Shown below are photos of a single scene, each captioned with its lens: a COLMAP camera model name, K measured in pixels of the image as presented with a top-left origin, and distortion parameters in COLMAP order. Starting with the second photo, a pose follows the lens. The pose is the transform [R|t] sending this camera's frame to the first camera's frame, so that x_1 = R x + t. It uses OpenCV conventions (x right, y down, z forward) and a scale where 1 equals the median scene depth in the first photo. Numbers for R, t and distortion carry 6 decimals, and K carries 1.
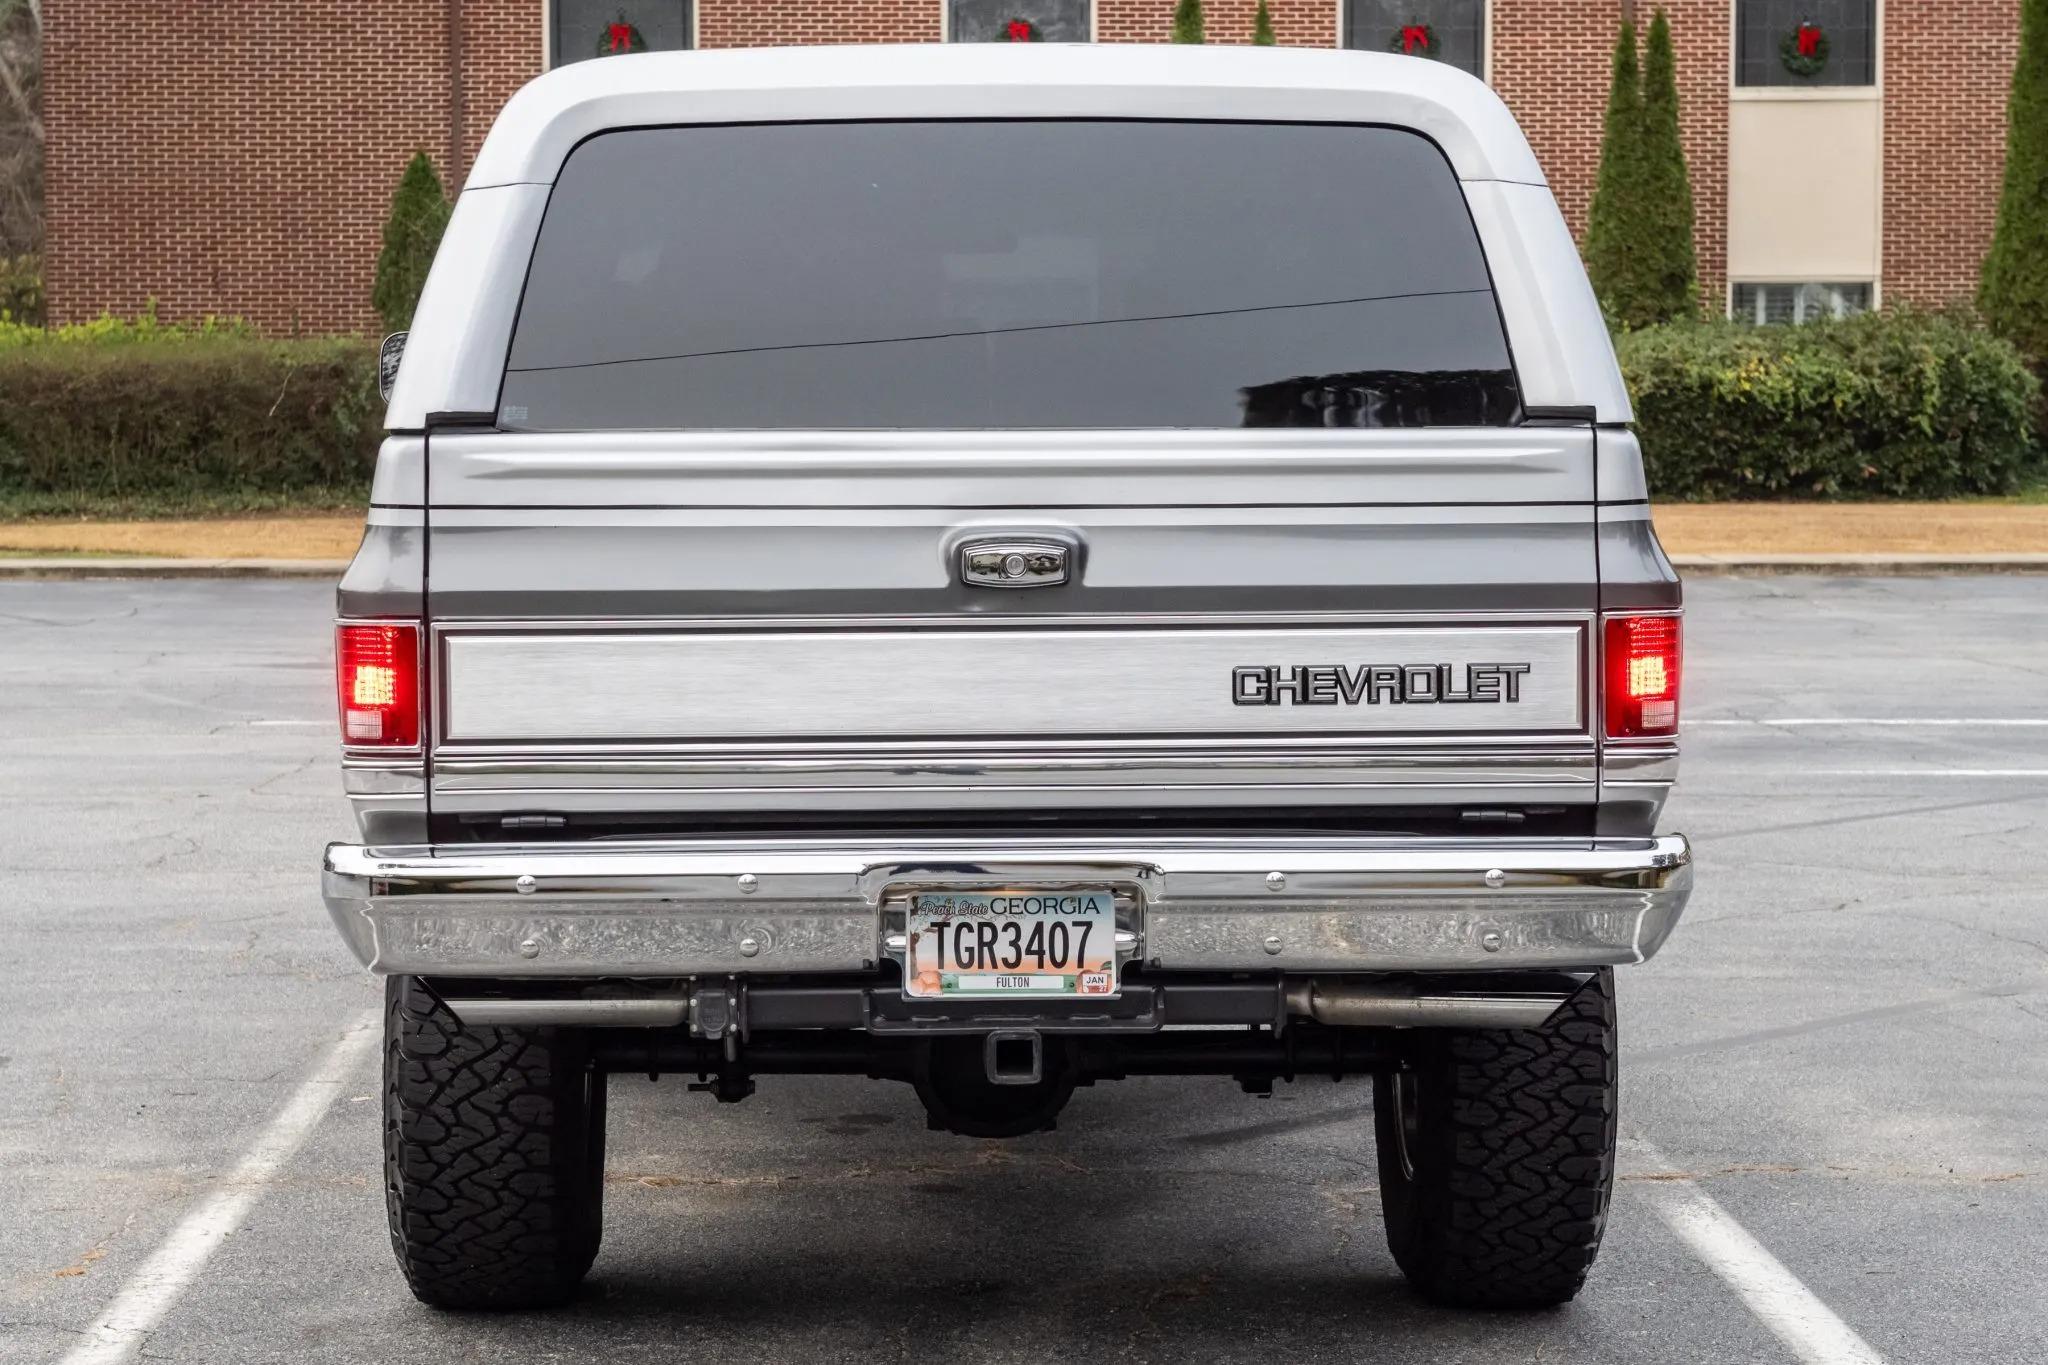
lens RADIAL K [[4550.9, 0, 1024.0], [0, 4550.9, 682.5], [0, 0, 1]] dist [-0.010855, 0.429976]
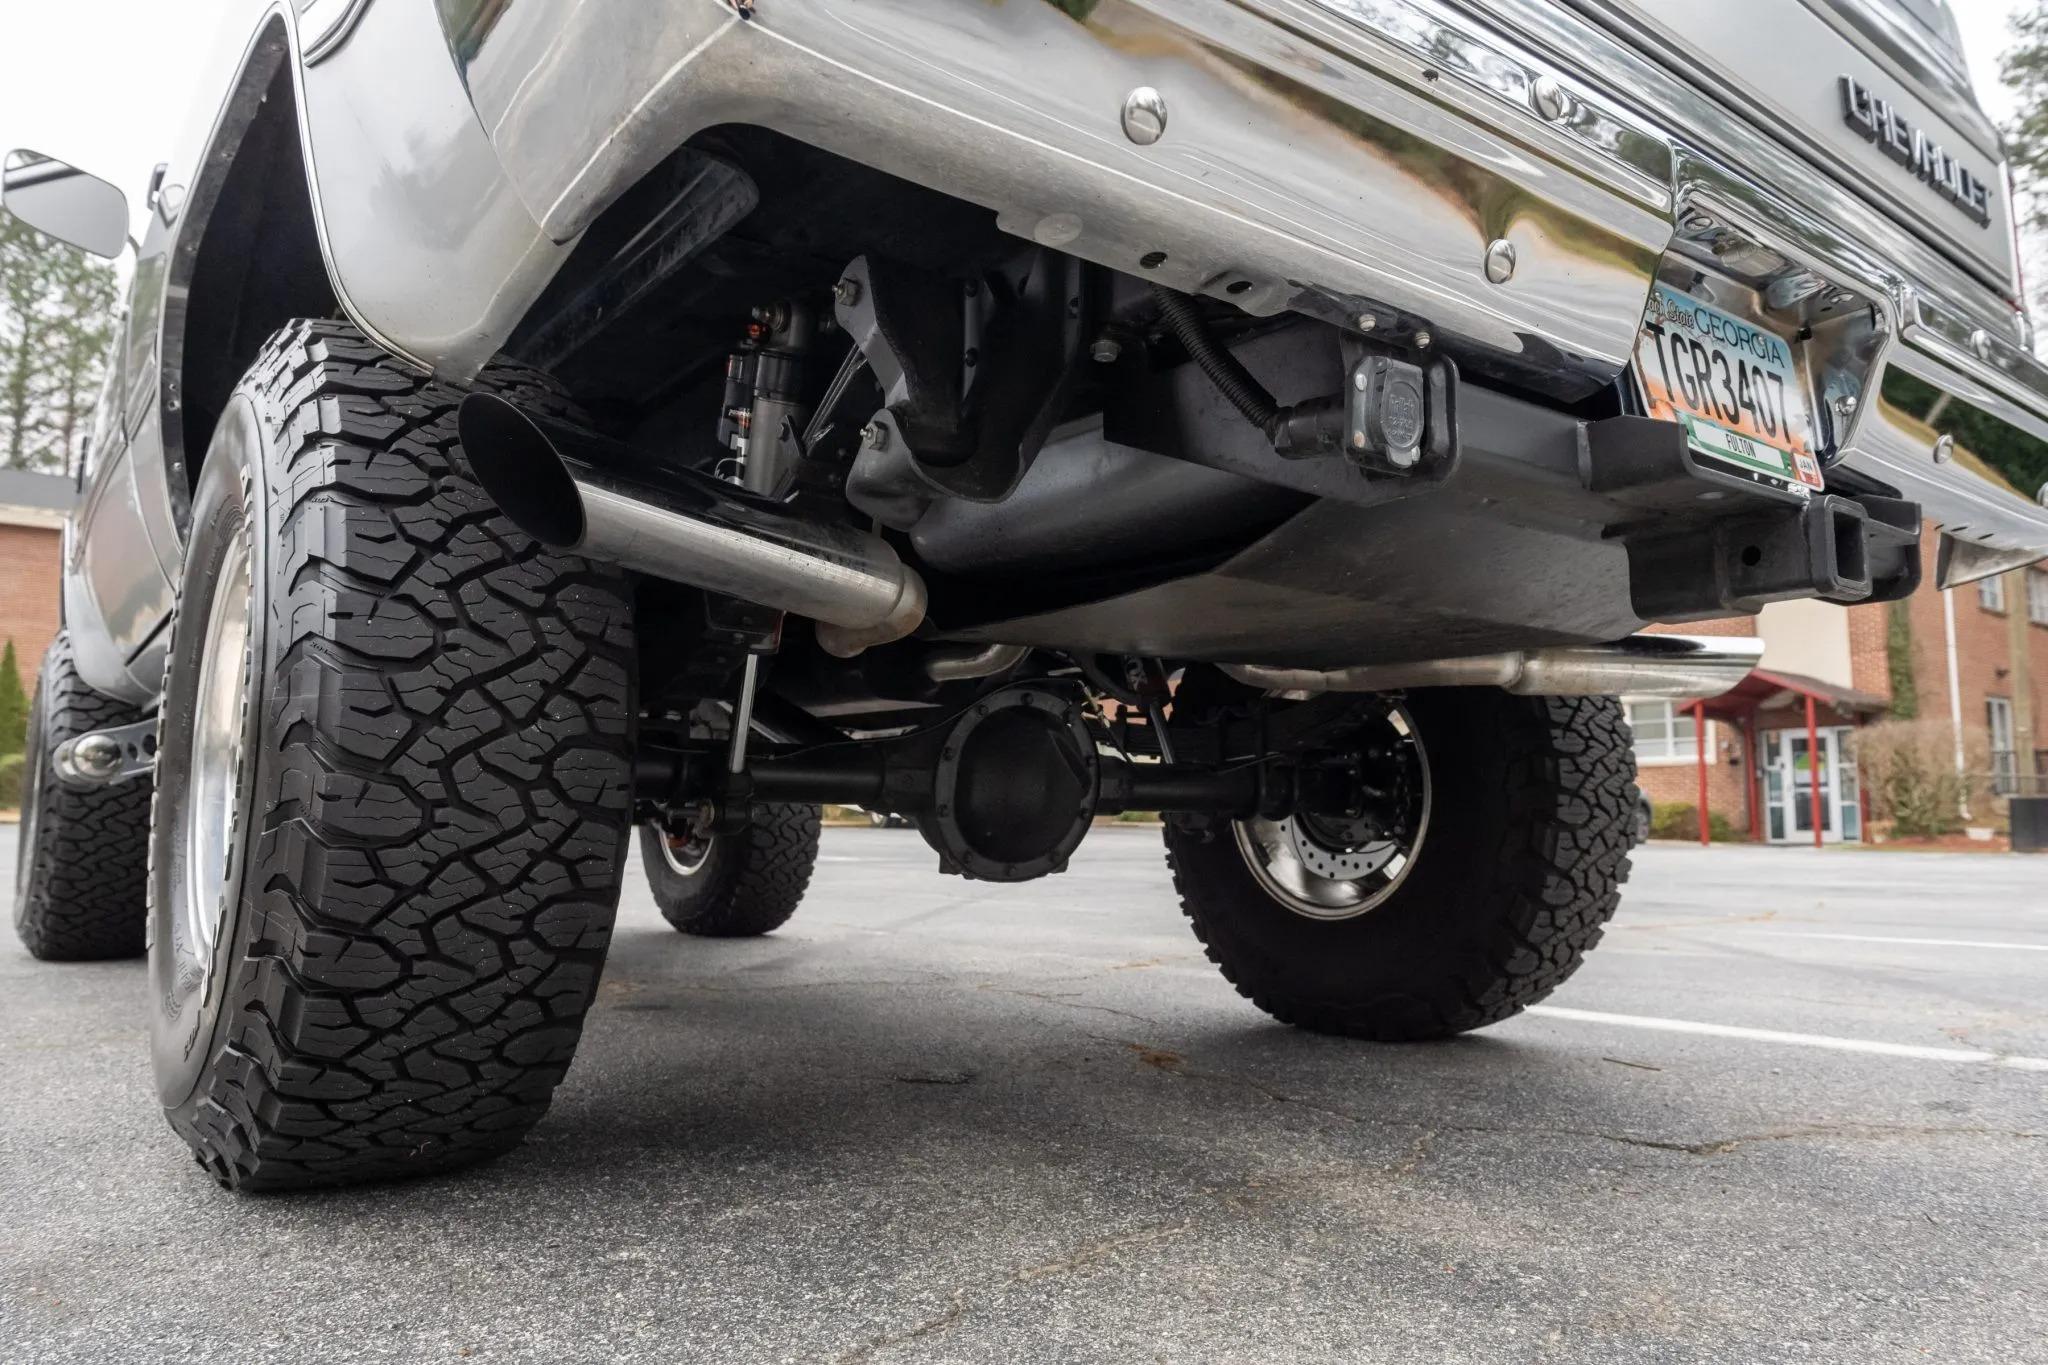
lens RADIAL K [[1395.4, 0, 1024.0], [0, 1395.4, 682.5], [0, 0, 1]] dist [-0.028145, -0.001568]
pose [[0.810844, 0.062640, 0.581900, -0.162369], [0.034651, 0.987373, -0.154573, 0.109638], [-0.584235, 0.145498, 0.798436, 0.838934]]
